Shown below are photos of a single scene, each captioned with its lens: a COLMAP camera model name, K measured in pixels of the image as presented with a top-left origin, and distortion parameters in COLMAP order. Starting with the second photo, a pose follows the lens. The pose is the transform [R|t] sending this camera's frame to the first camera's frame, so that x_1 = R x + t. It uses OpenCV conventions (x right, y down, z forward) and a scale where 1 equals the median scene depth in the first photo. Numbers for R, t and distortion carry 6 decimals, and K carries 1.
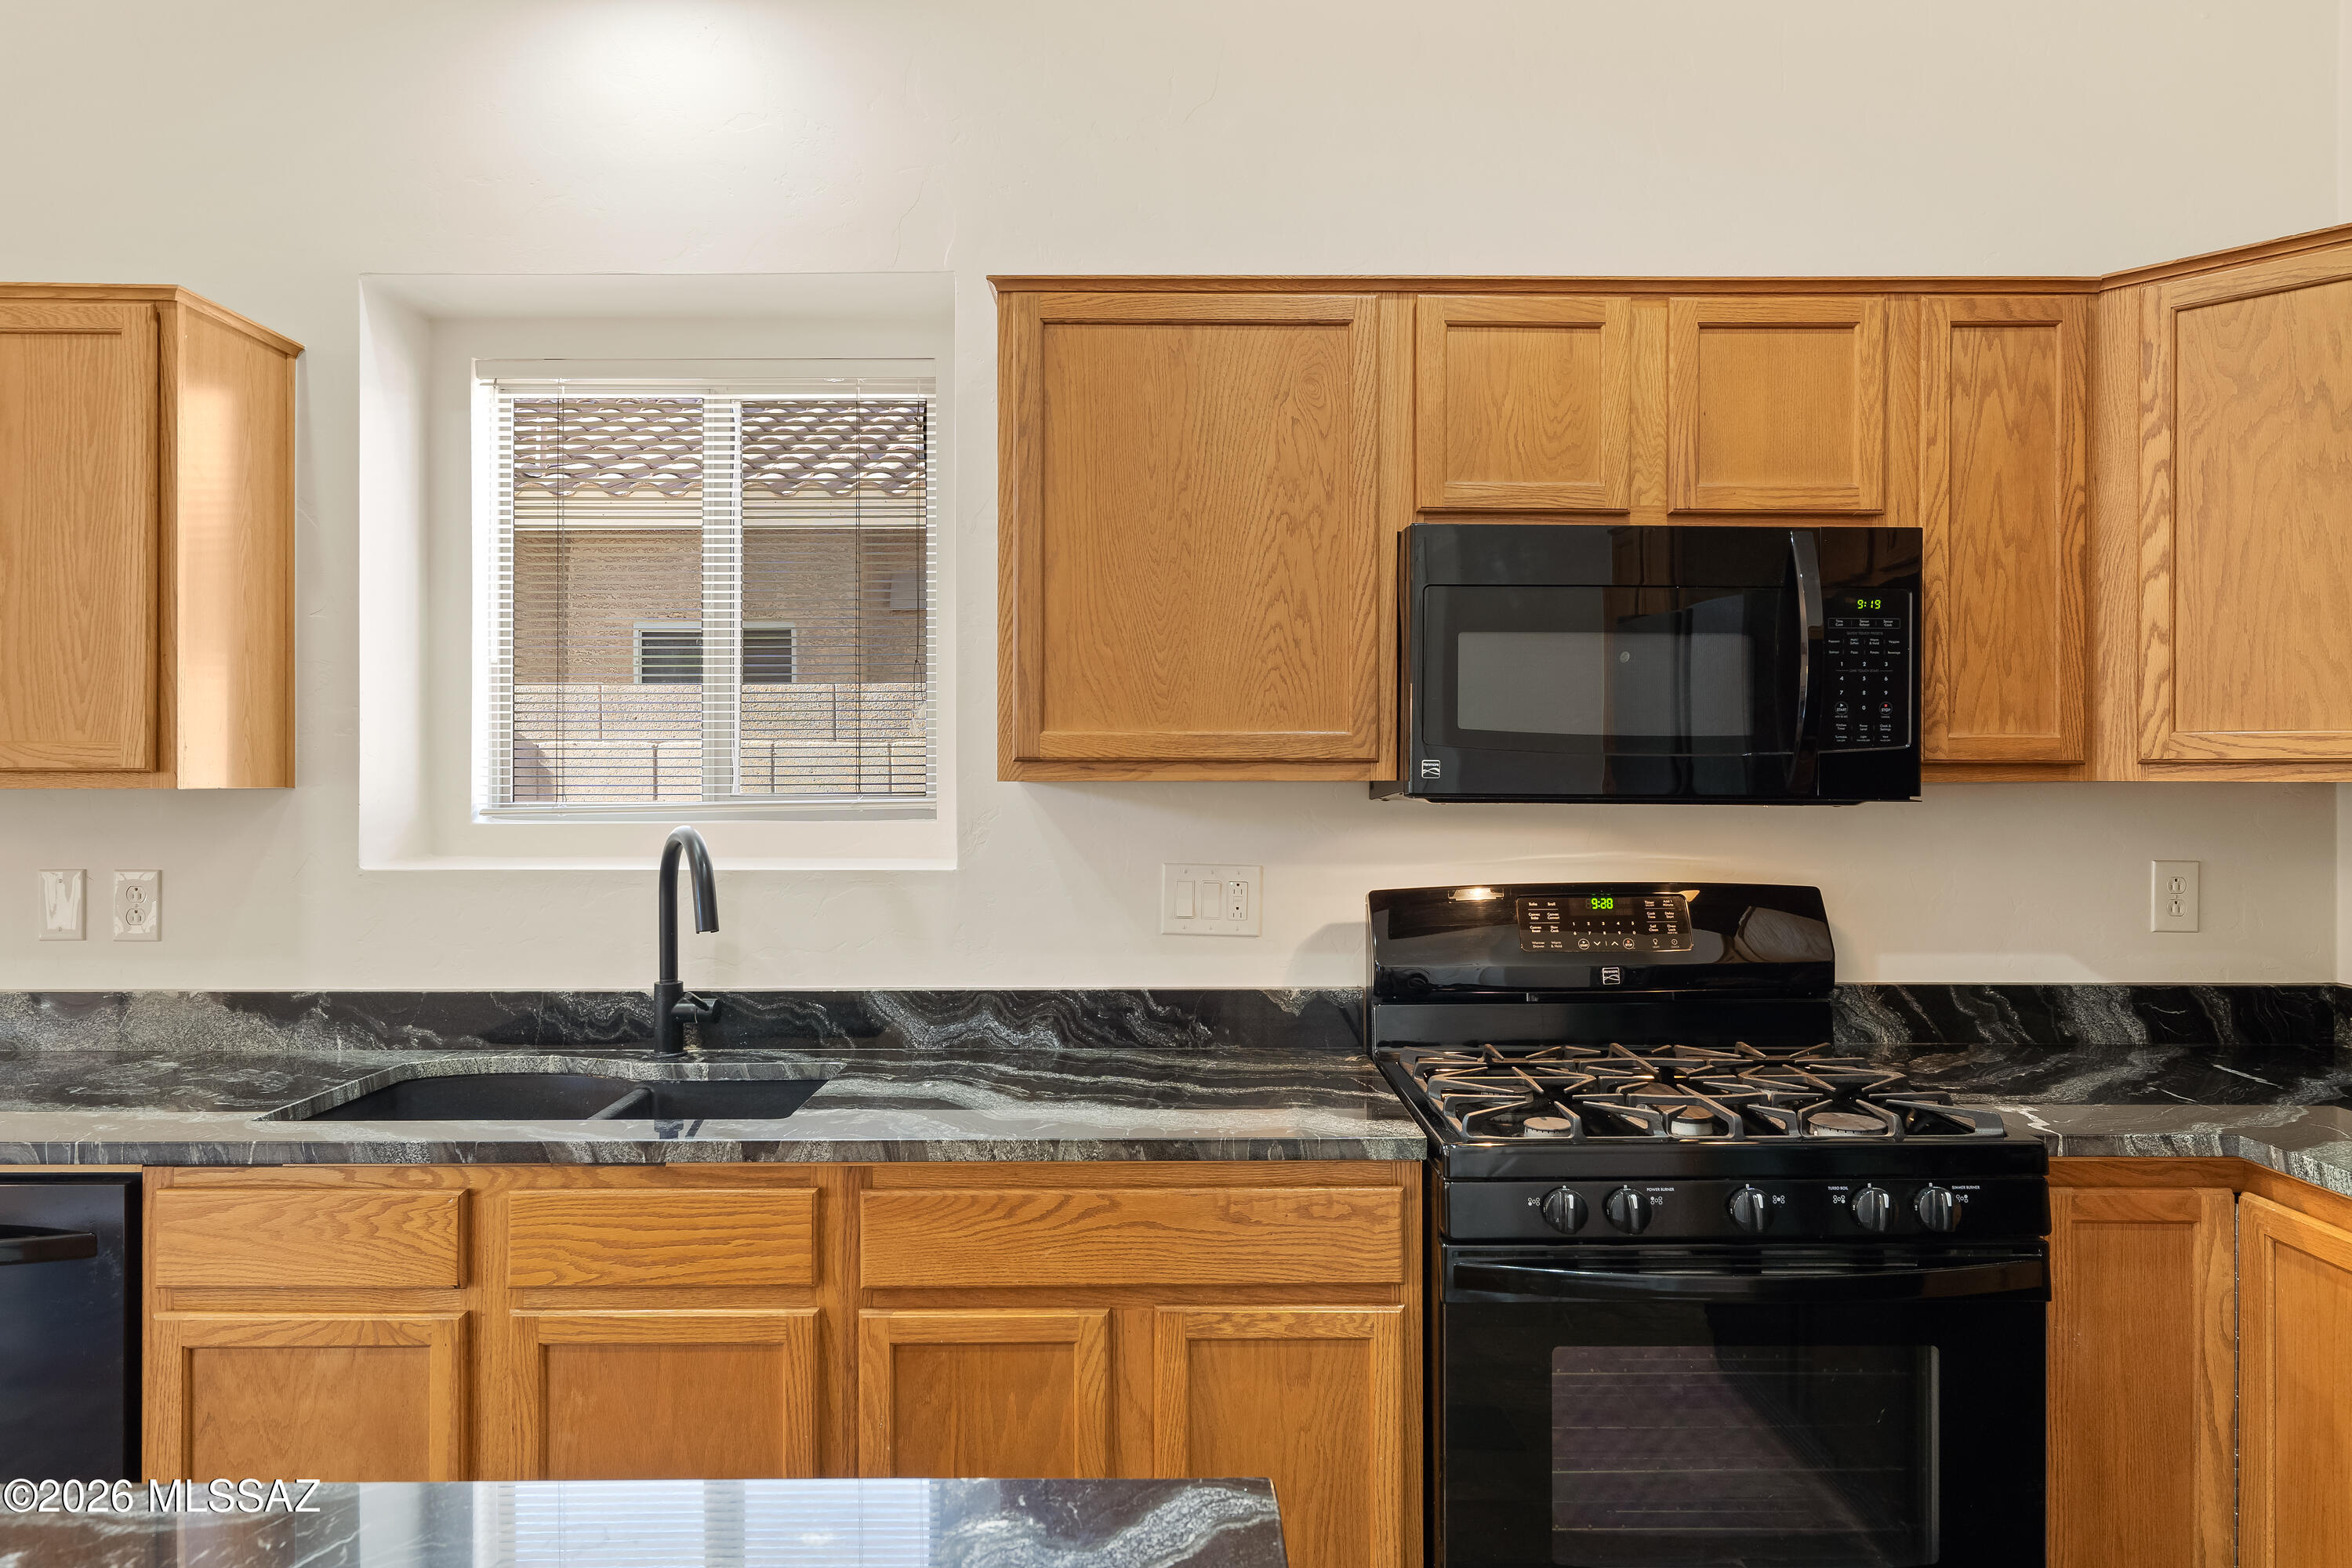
lens RADIAL K [[1417.3, 0, 1175.1], [0, 1417.3, 776.5], [0, 0, 1]] dist [0.001876, 0.000232]
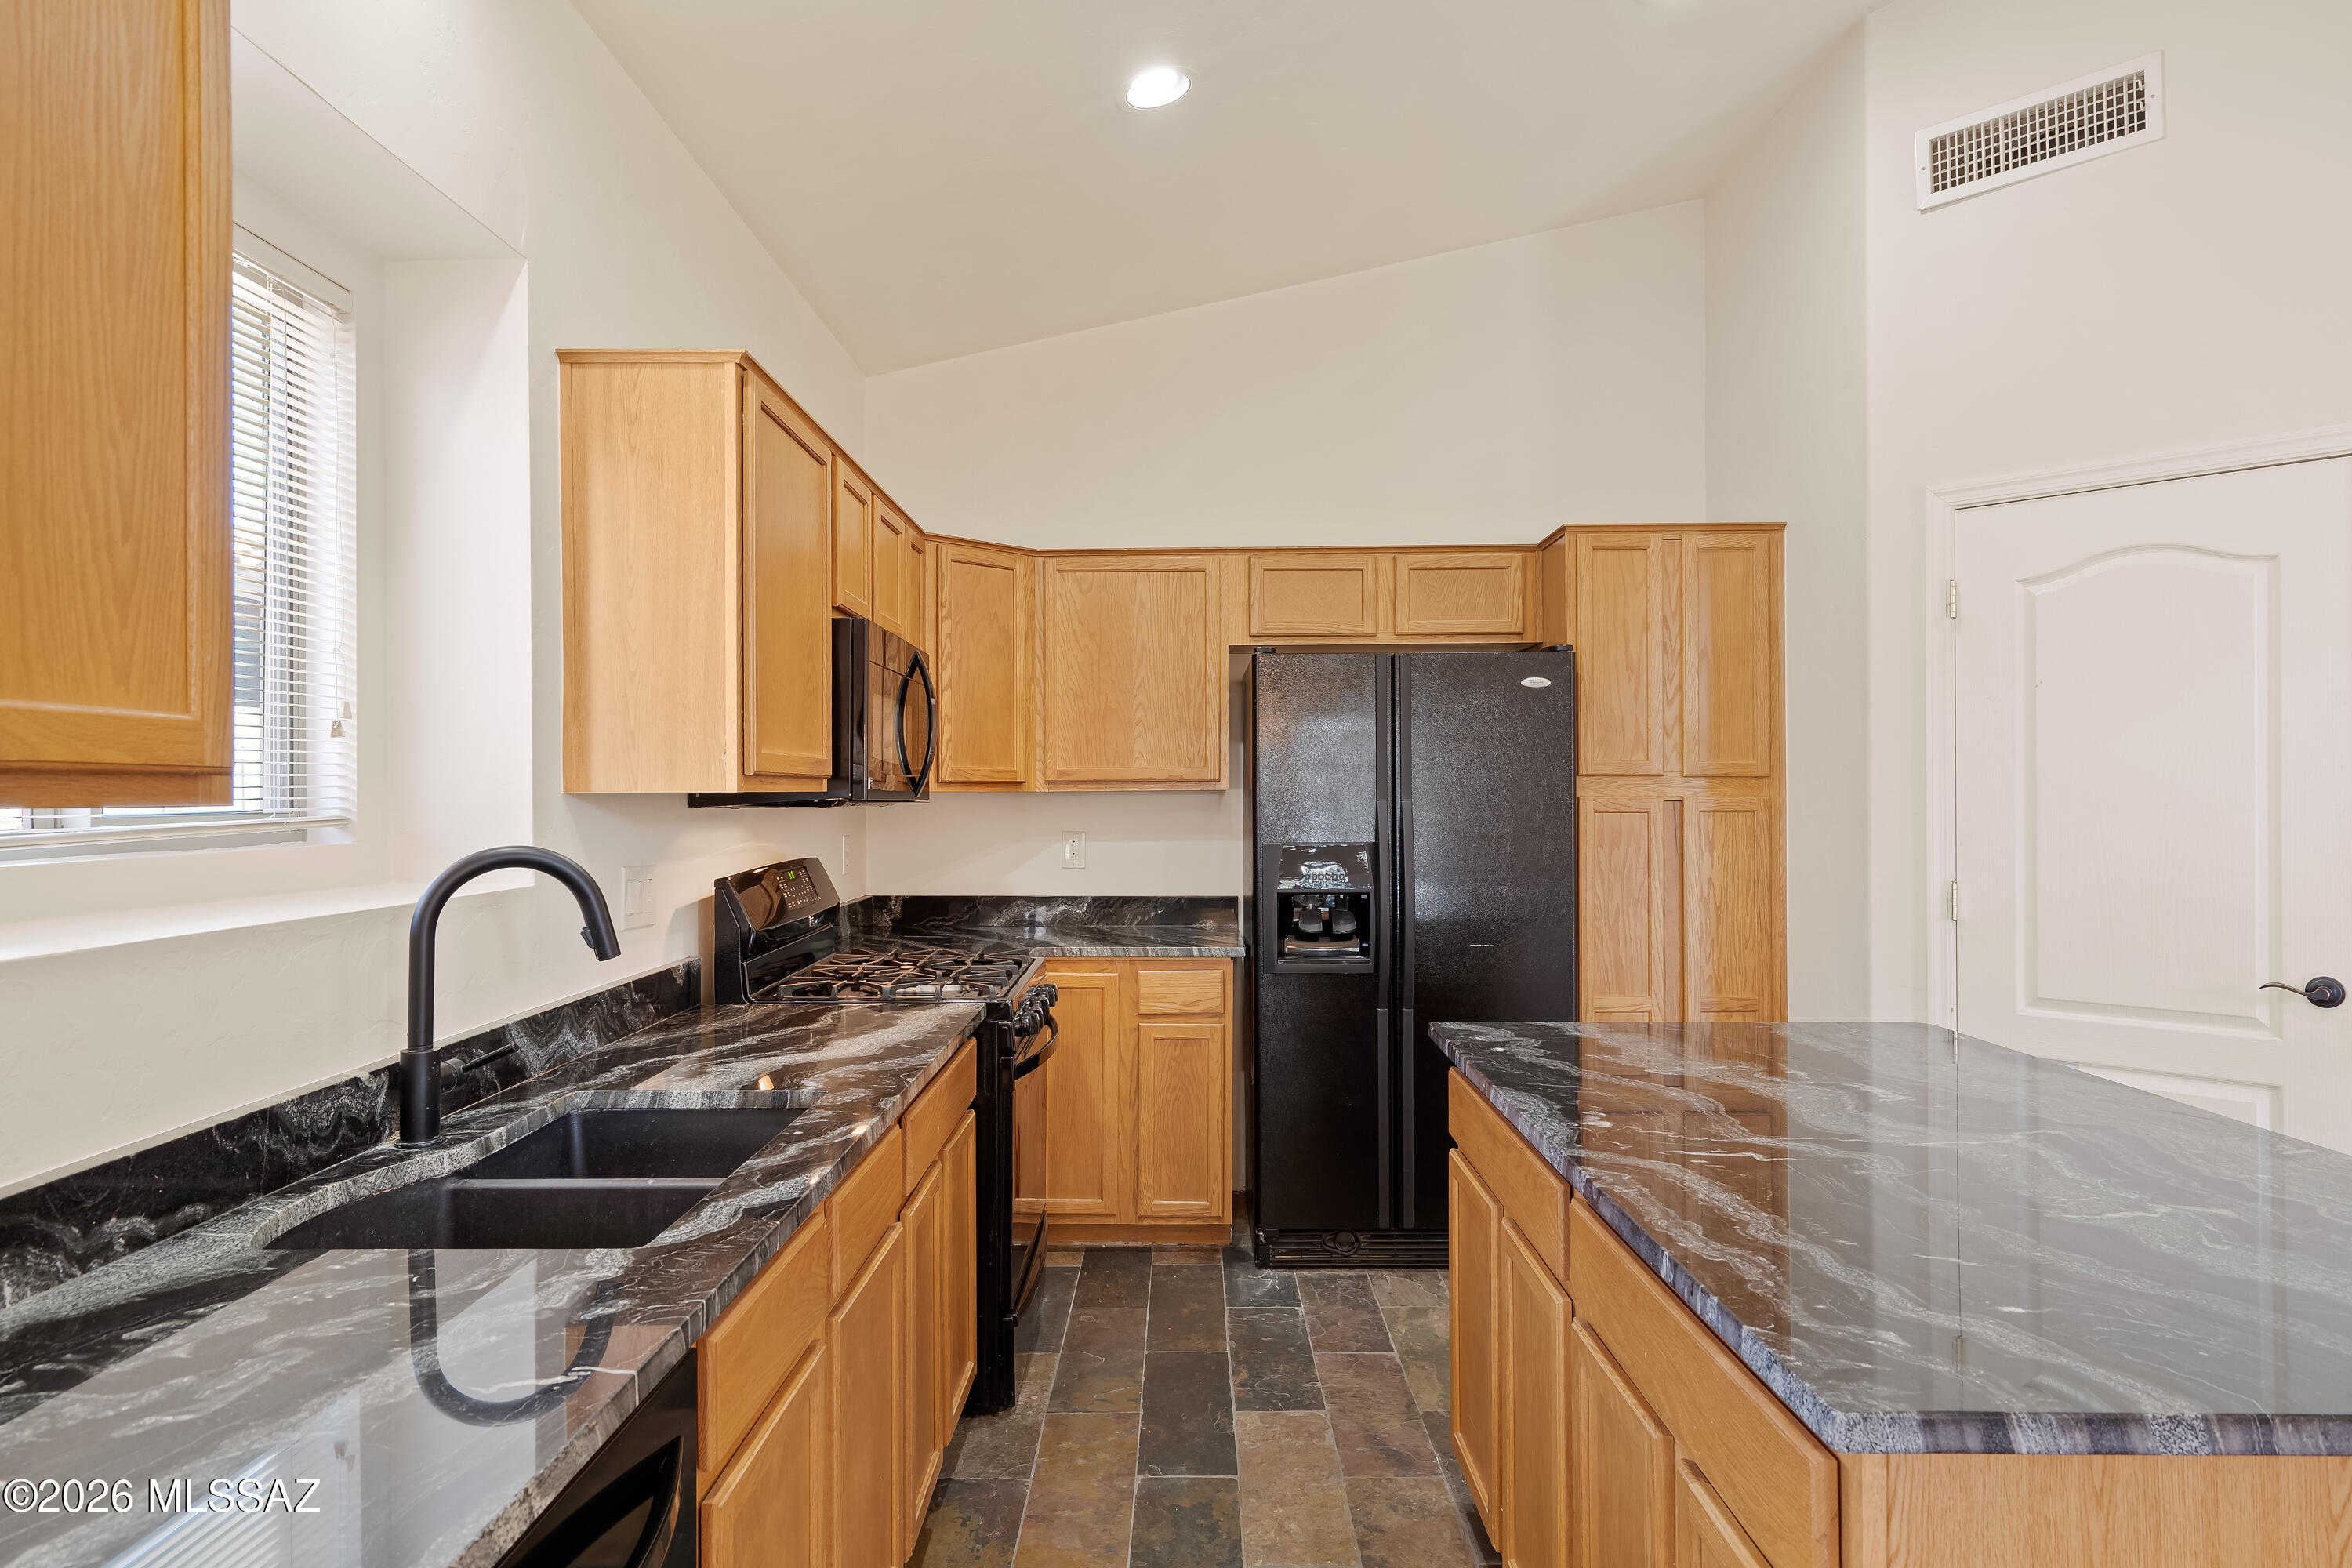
lens RADIAL K [[1373.1, 0, 1181.9], [0, 1373.1, 783.4], [0, 0, 1]] dist [0.000160, -0.000233]
pose [[0.005830, 0.006083, 0.999965, -1.226672], [0.004587, 0.999971, -0.006110, 0.005624], [-0.999972, 0.004622, 0.005802, 0.633664]]
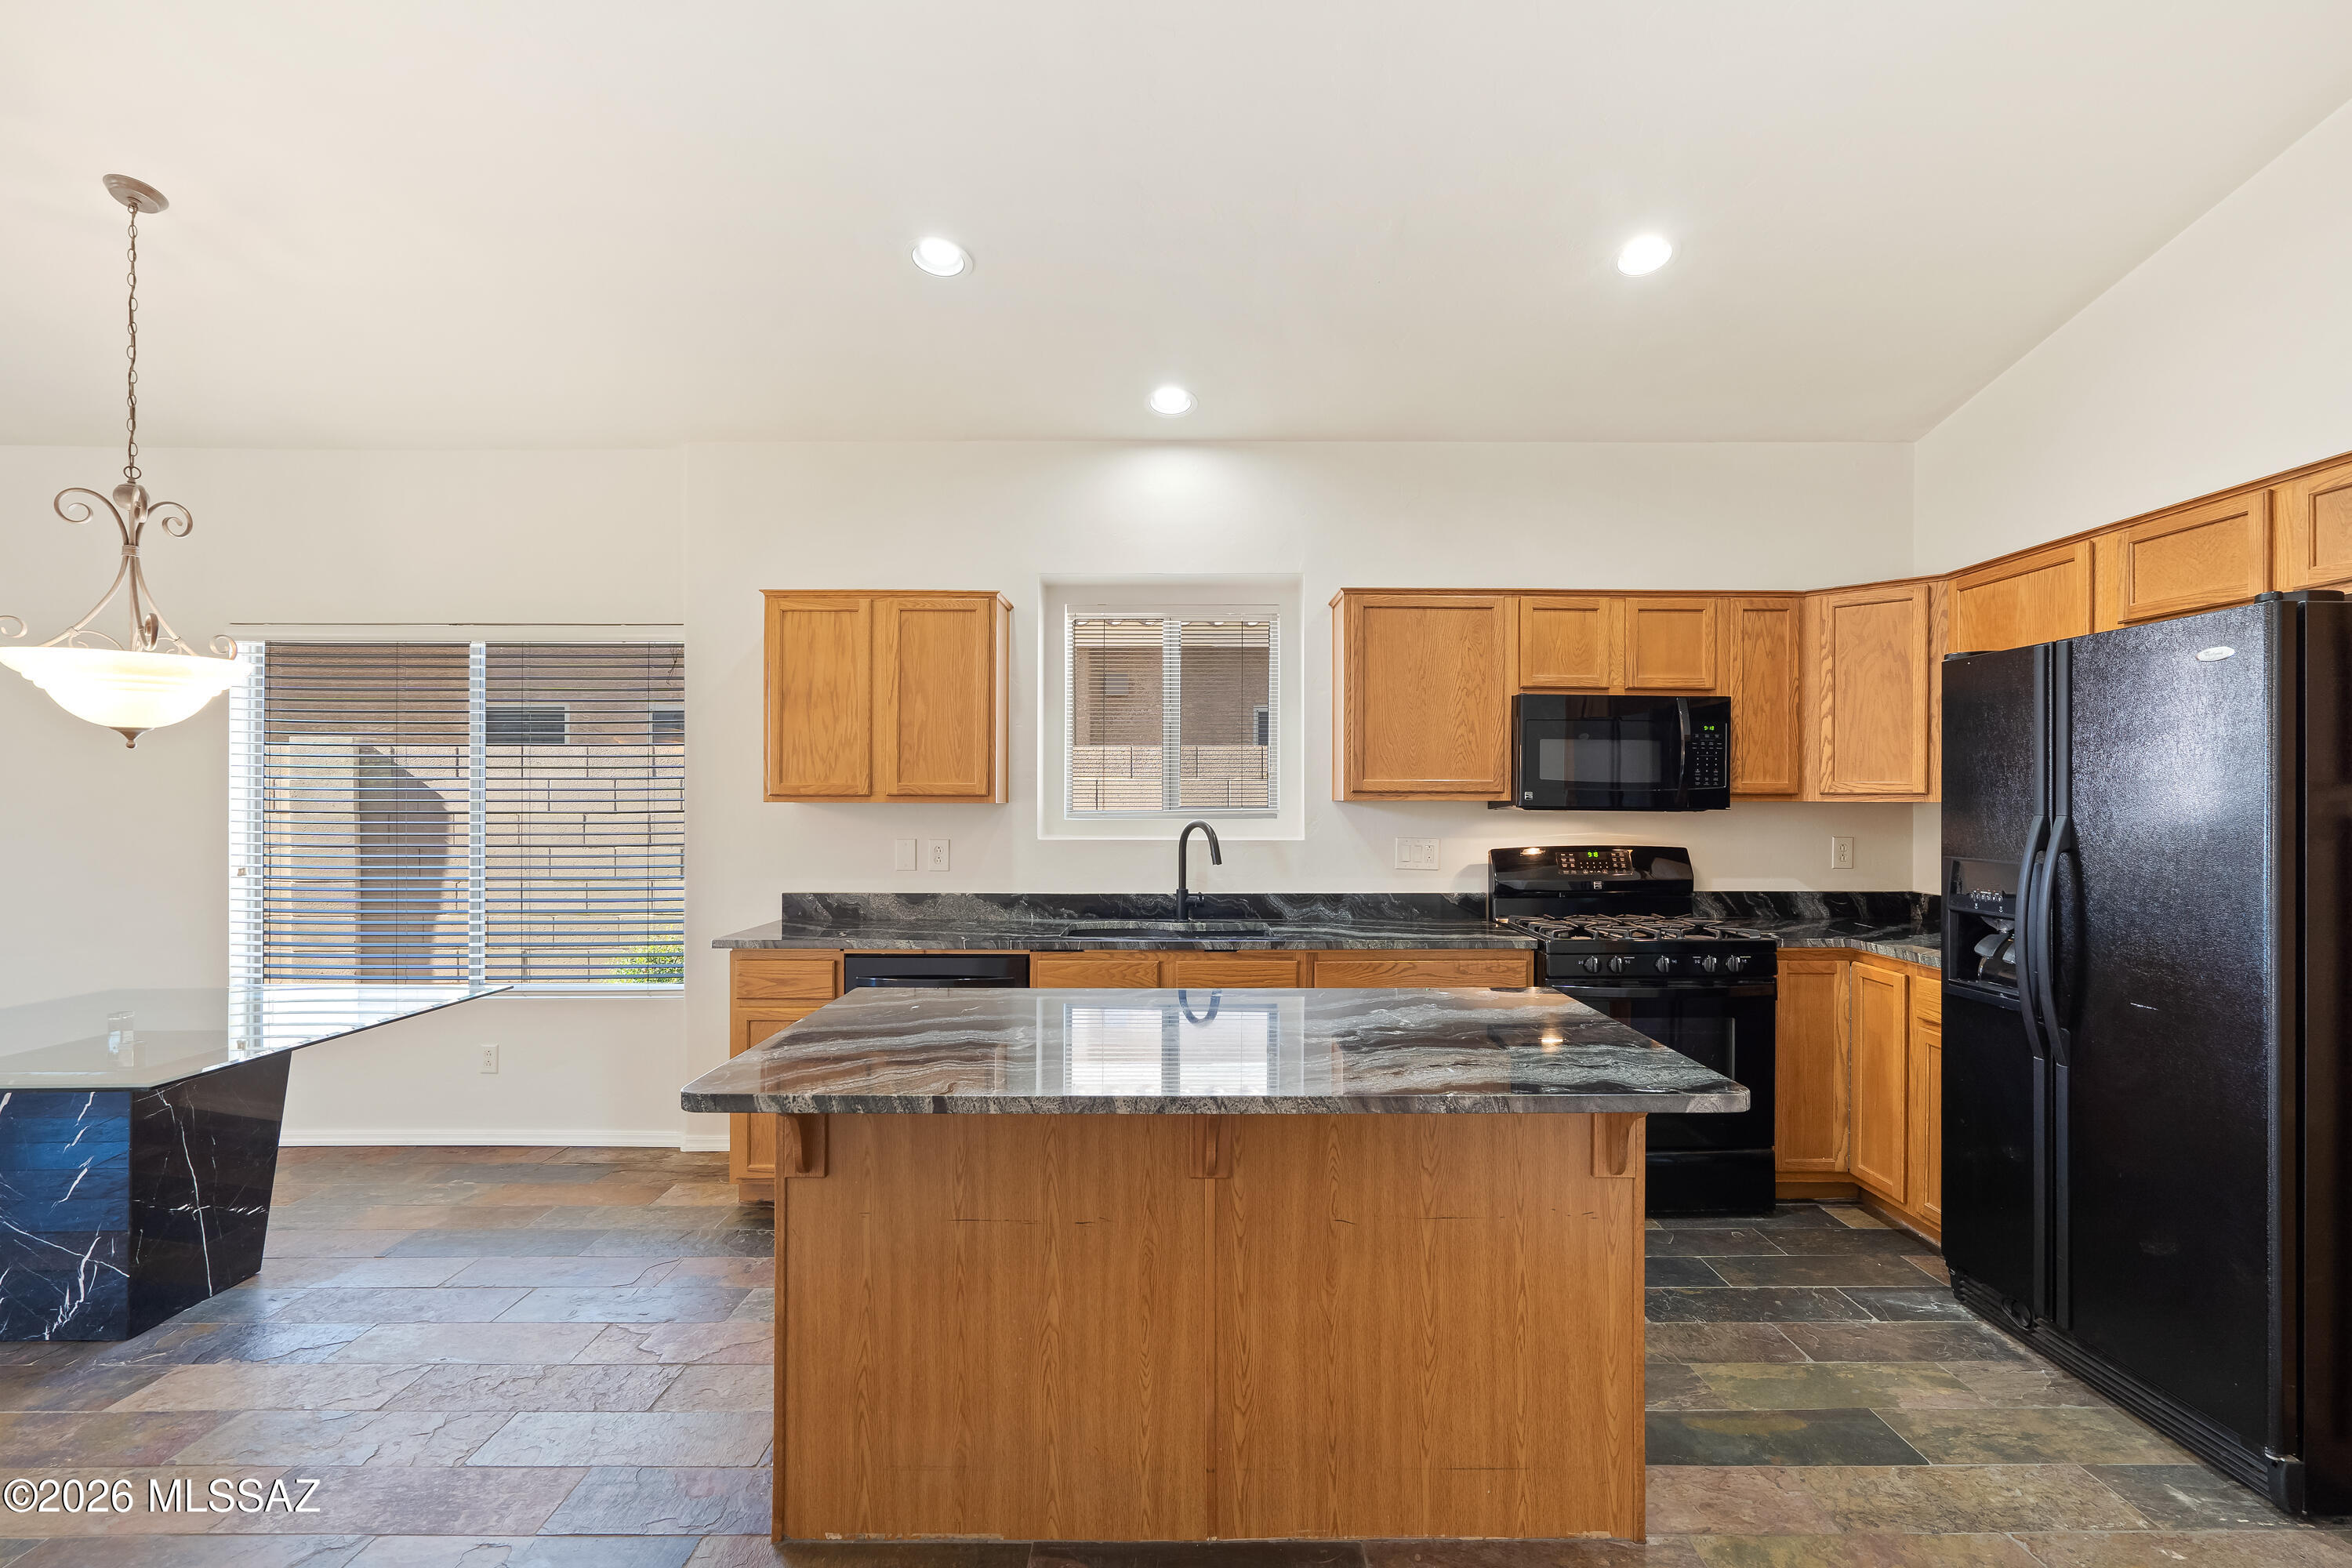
lens RADIAL K [[1084.0, 0, 1190.1], [0, 1084.0, 800.2], [0, 0, 1]] dist [-0.003437, 0.001451]
pose [[0.999918, 0.001456, 0.012711, -0.405248], [-0.001504, 0.999992, 0.003780, -0.004192], [-0.012706, -0.003799, 0.999912, -0.809281]]
